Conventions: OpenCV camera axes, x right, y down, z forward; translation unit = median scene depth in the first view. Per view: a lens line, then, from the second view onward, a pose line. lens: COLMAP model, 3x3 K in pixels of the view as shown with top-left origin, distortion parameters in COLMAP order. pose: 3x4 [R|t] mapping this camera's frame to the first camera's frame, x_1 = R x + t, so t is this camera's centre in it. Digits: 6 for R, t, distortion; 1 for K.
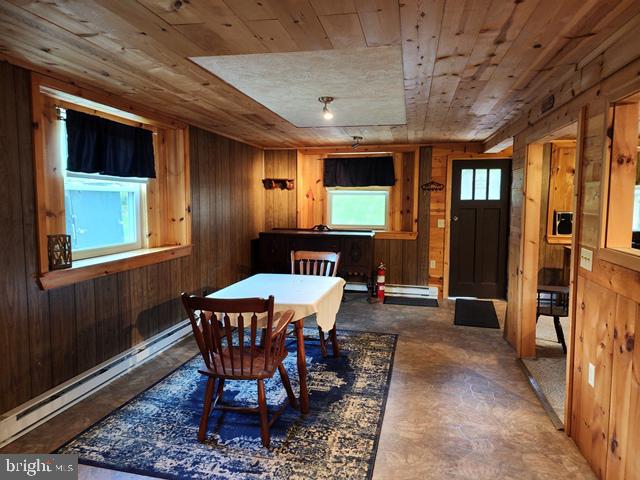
lens RADIAL K [[437.7, 0, 317.5], [0, 437.7, 238.8], [0, 0, 1]] dist [0.071379, -0.004109]
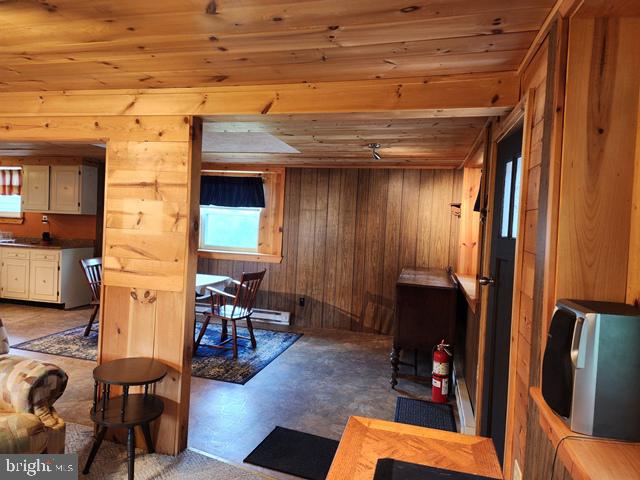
lens RADIAL K [[437.7, 0, 317.5], [0, 437.7, 238.8], [0, 0, 1]] dist [0.071379, -0.004109]
pose [[-0.067061, 0.038581, -0.997003, 1.058433], [-0.136739, 0.989468, 0.047487, -0.121067], [0.988335, 0.139513, -0.061079, 1.223978]]
